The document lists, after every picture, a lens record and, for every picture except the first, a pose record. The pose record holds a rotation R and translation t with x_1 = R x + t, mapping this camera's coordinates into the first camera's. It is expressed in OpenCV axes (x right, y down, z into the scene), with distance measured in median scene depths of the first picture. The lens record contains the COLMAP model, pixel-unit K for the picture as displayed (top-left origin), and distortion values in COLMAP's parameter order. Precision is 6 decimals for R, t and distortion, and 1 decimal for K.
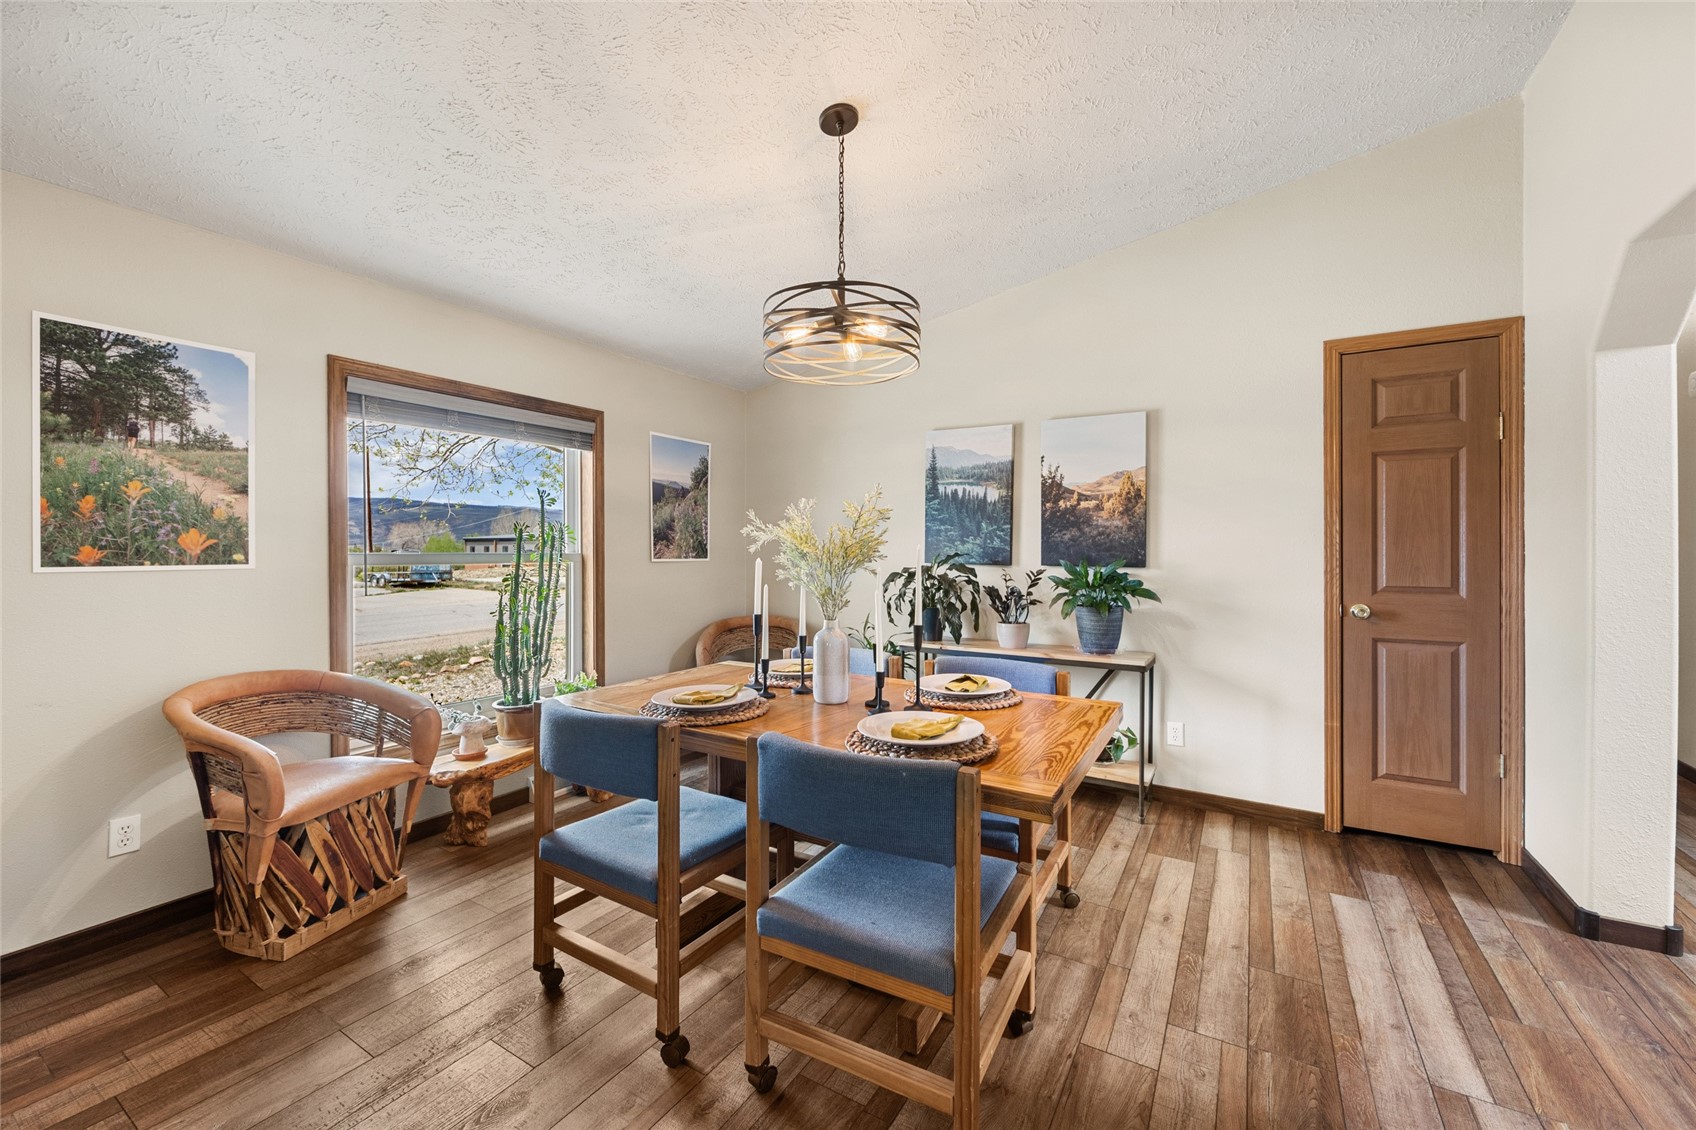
lens RADIAL K [[668.4, 0, 847.0], [0, 668.4, 550.9], [0, 0, 1]] dist [-0.002850, -0.000102]
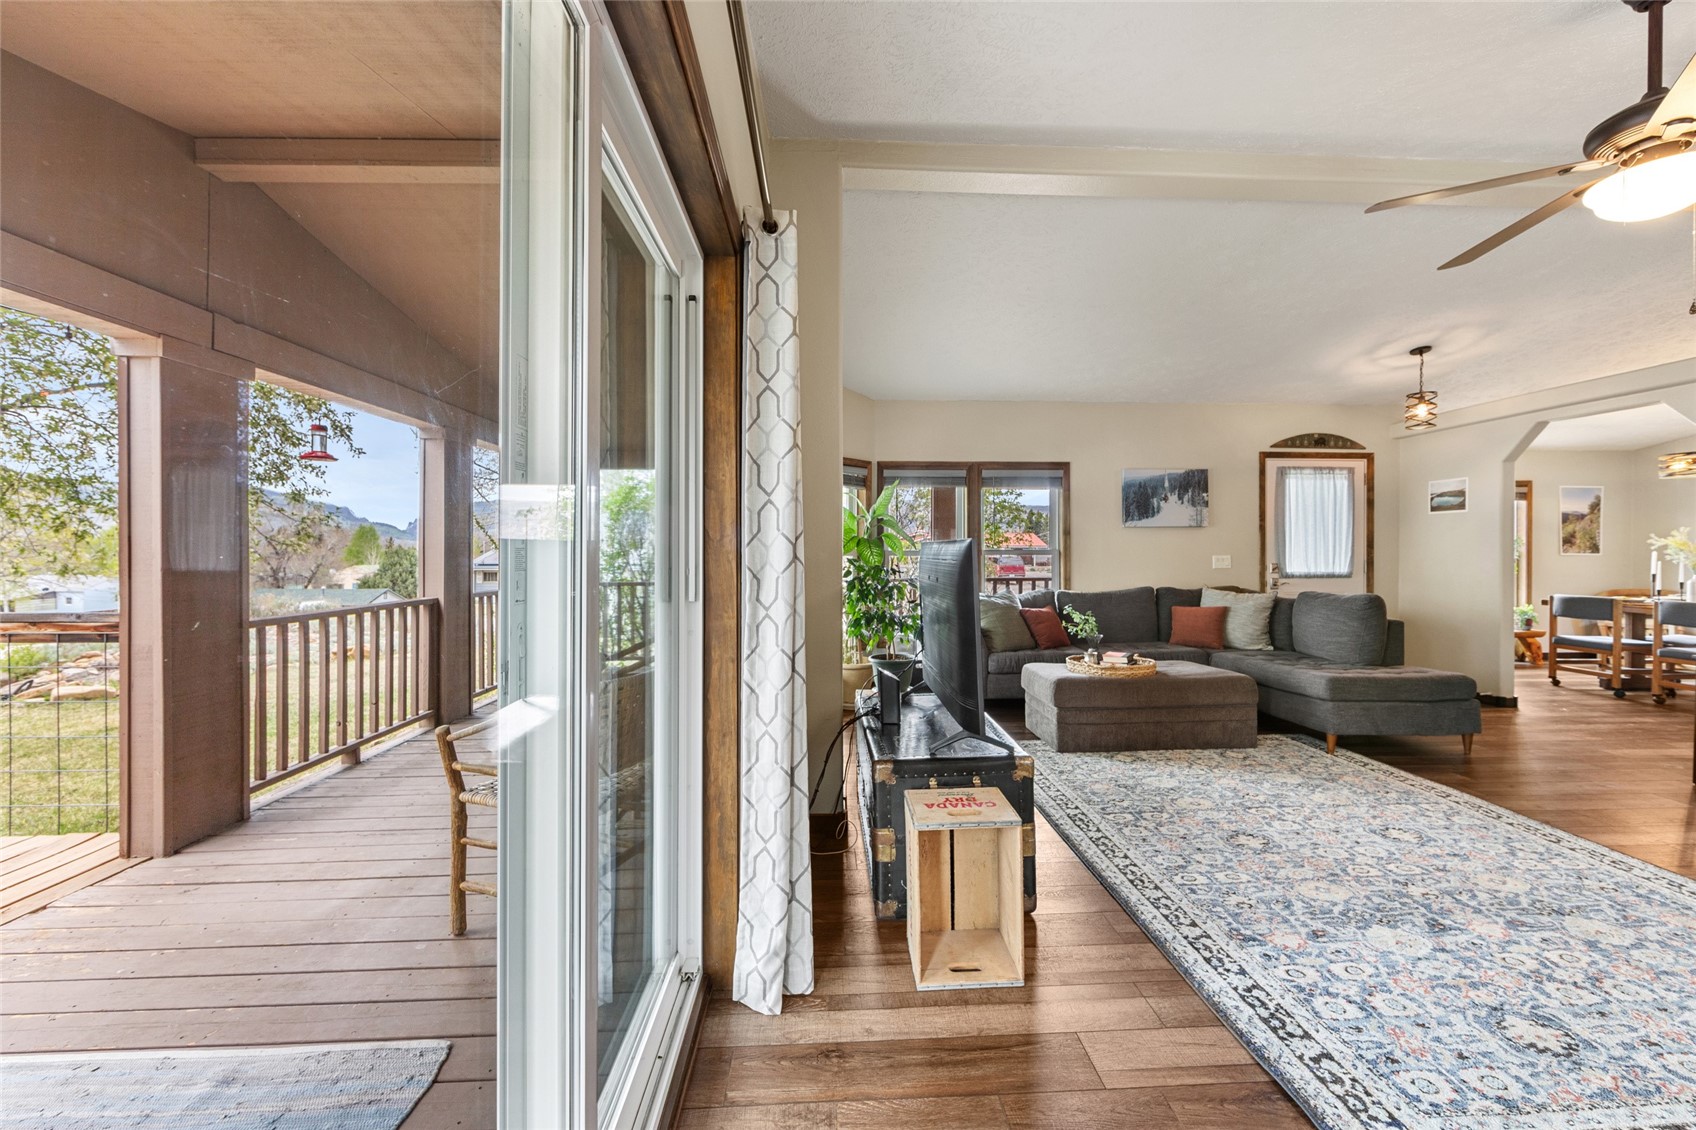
lens RADIAL K [[672.8, 0, 849.6], [0, 672.8, 551.9], [0, 0, 1]] dist [-0.001938, -0.000595]
pose [[0.558870, 0.004013, -0.829246, 0.196889], [-0.001869, 0.999992, 0.003580, 0.006758], [0.829253, -0.000451, 0.558873, -2.159599]]
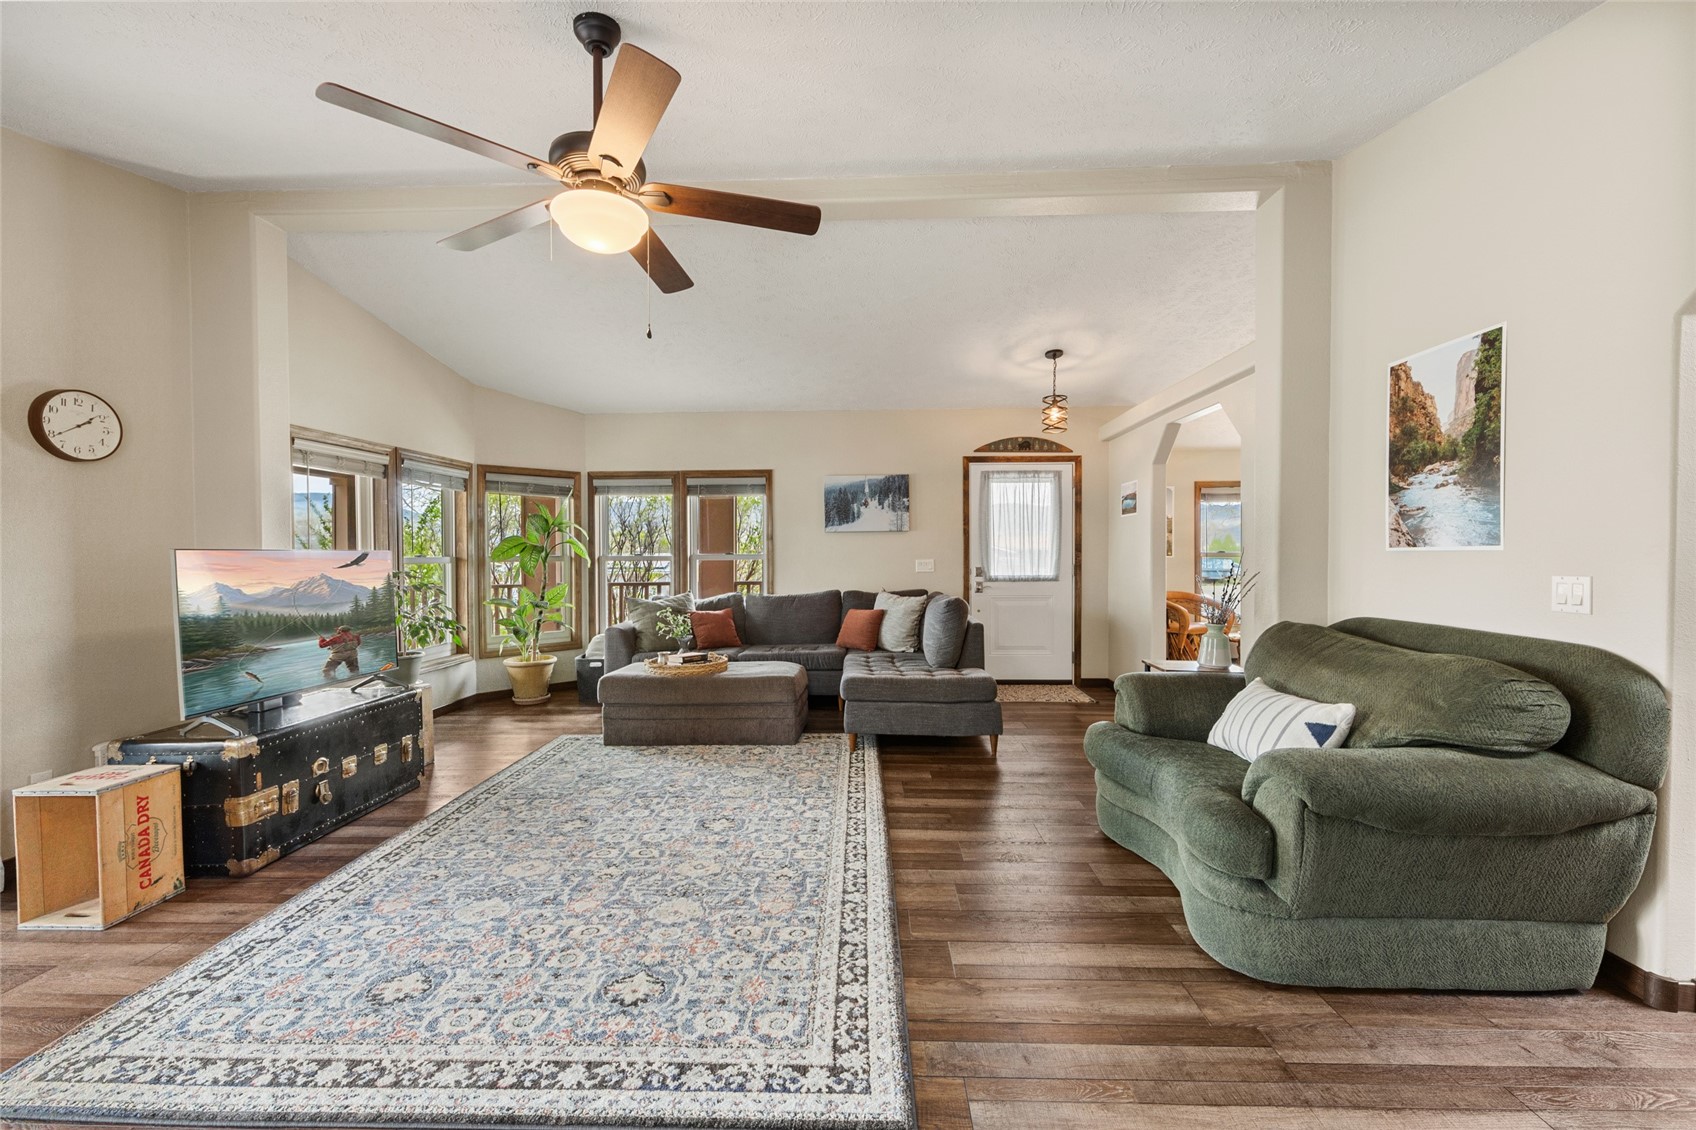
lens RADIAL K [[665.5, 0, 847.9], [0, 665.5, 566.3], [0, 0, 1]] dist [-0.003354, -0.000311]
pose [[0.489912, 0.016713, -0.871612, 0.774415], [0.002799, 0.999781, 0.020744, 0.001237], [0.871768, -0.012602, 0.489758, -1.343939]]
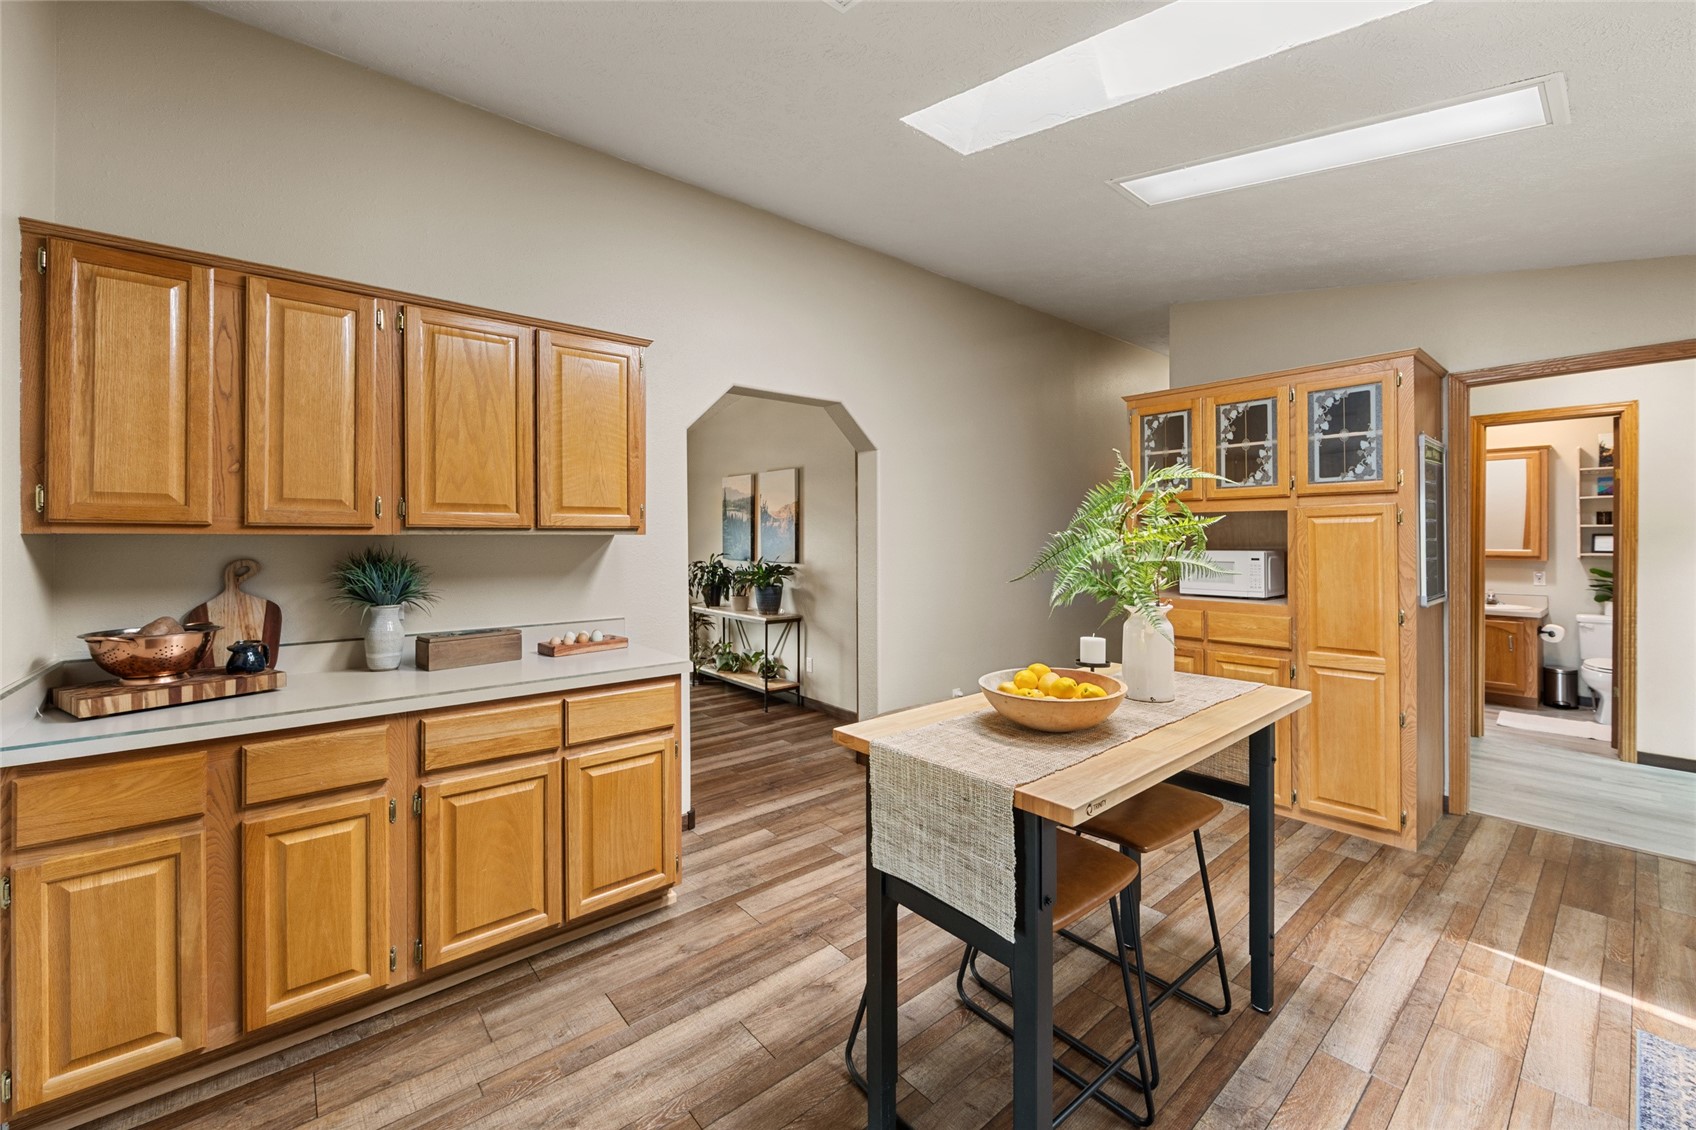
lens RADIAL K [[675.7, 0, 847.3], [0, 675.7, 532.5], [0, 0, 1]] dist [-0.008149, -0.000127]
pose [[0.947304, -0.007291, -0.320254, 1.155600], [0.004893, 0.999954, -0.008293, -0.038718], [0.320300, 0.006289, 0.947295, -0.561773]]
